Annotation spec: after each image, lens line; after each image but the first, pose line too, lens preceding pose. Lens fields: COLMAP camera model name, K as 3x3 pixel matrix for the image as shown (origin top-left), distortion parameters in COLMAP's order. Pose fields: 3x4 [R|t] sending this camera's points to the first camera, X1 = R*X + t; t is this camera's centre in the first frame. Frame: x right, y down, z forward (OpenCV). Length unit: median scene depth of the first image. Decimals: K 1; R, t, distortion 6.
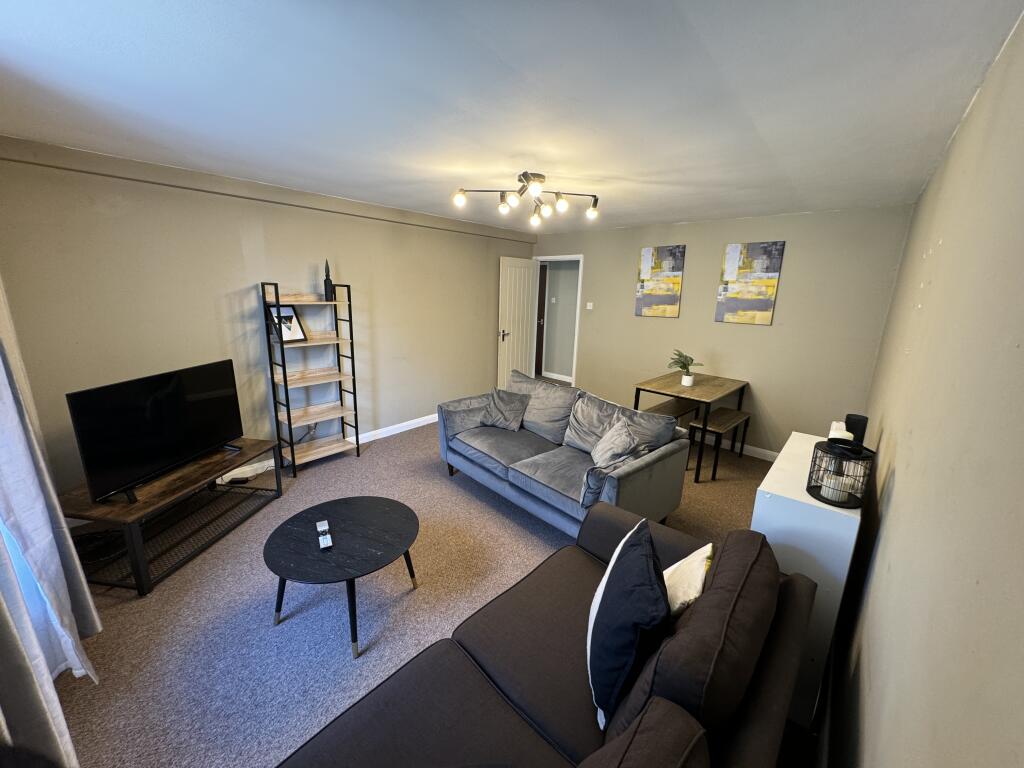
lens RADIAL K [[408.0, 0, 510.4], [0, 408.0, 383.6], [0, 0, 1]] dist [-0.001587, 0.000215]
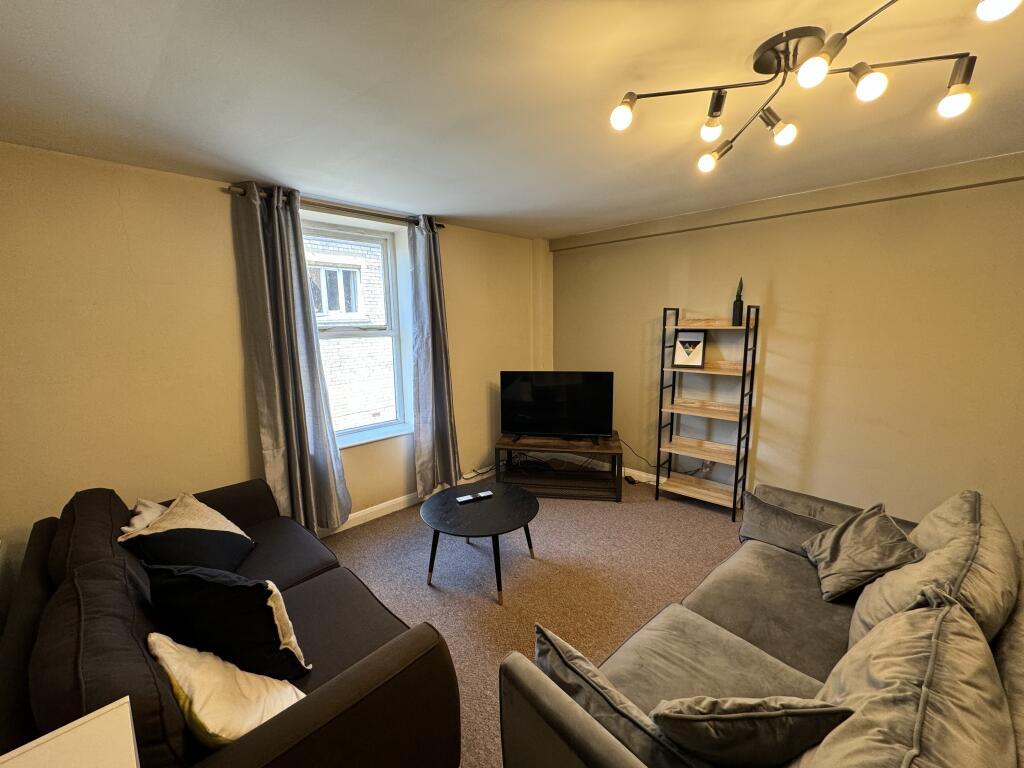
lens RADIAL K [[408.0, 0, 508.4], [0, 408.0, 384.0], [0, 0, 1]] dist [-0.001587, 0.000215]
pose [[-0.055506, 0.128203, -0.990193, 0.500405], [-0.216448, 0.966594, 0.137281, -0.115626], [0.974715, 0.221945, -0.025903, 0.678837]]
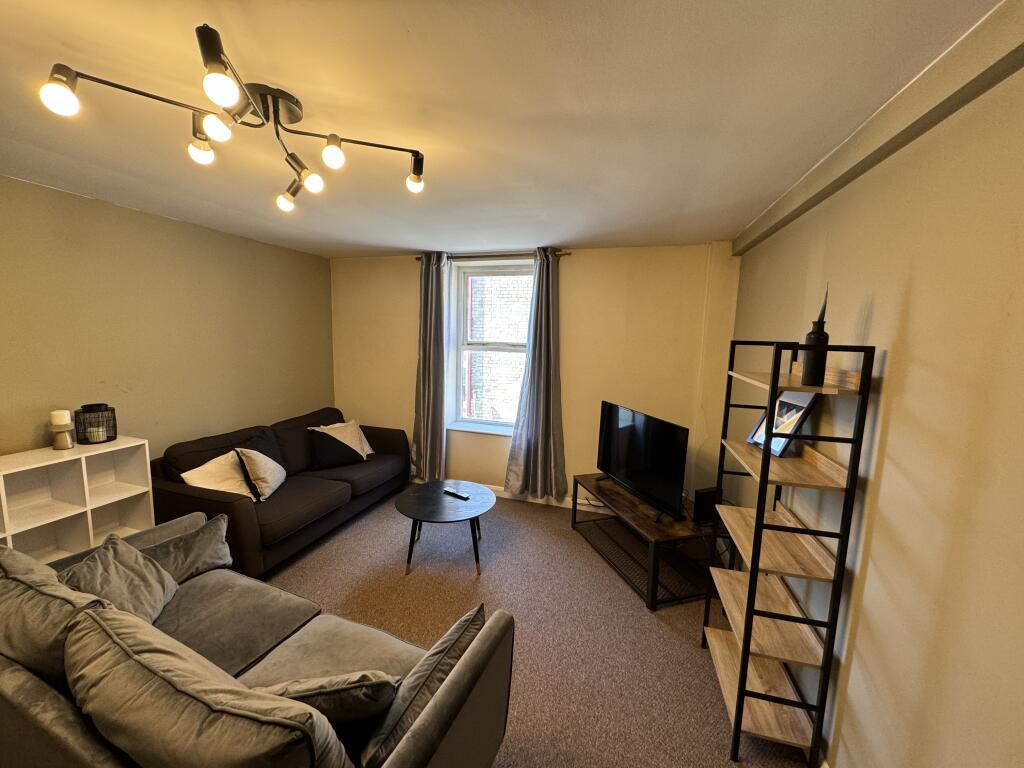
lens RADIAL K [[408.0, 0, 509.9], [0, 408.0, 385.7], [0, 0, 1]] dist [-0.001587, 0.000215]
pose [[-0.908994, 0.009222, -0.416708, 0.000588], [-0.140983, 0.934025, 0.328208, -0.339135], [0.392243, 0.357088, -0.847723, 1.417397]]
